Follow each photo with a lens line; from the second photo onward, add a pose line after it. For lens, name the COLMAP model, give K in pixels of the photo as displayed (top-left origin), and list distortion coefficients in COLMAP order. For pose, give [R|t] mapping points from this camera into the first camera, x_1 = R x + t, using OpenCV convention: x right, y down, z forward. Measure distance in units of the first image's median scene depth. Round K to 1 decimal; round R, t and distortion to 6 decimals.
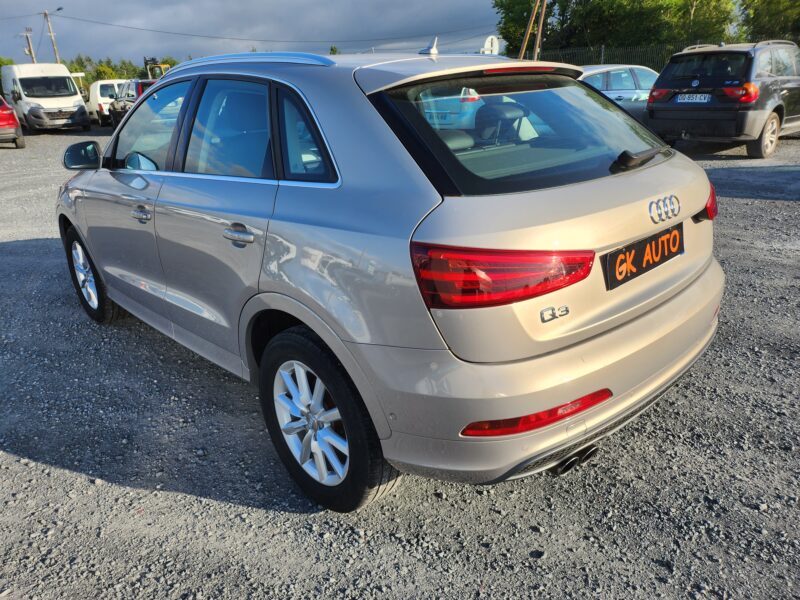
lens RADIAL K [[552.4, 0, 400.0], [0, 552.4, 300.0], [0, 0, 1]] dist [0.048548, 0.000218]
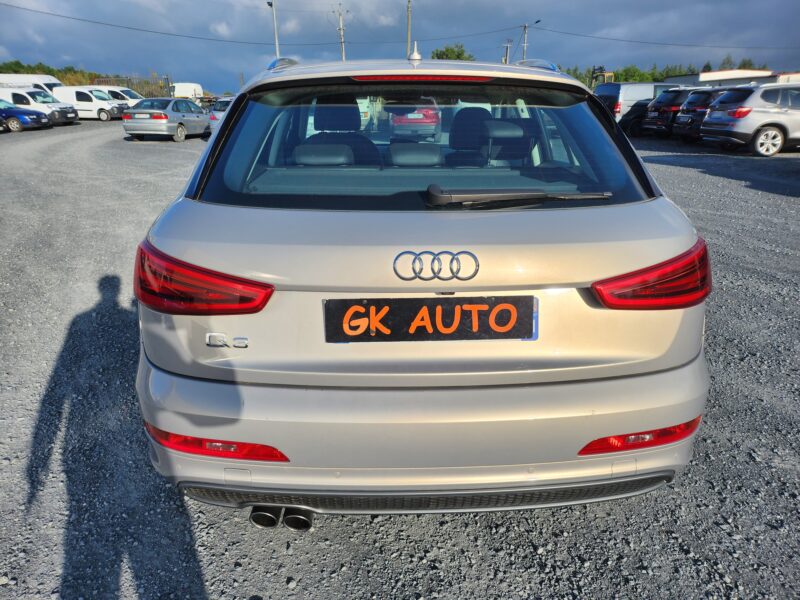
lens RADIAL K [[566.0, 0, 400.0], [0, 566.0, 300.0], [0, 0, 1]] dist [0.005240, 0.001137]
pose [[0.766052, 0.259939, -0.587874, 0.853255], [-0.264900, 0.960975, 0.079723, -0.157929], [0.585655, 0.094656, 0.805014, 0.340927]]
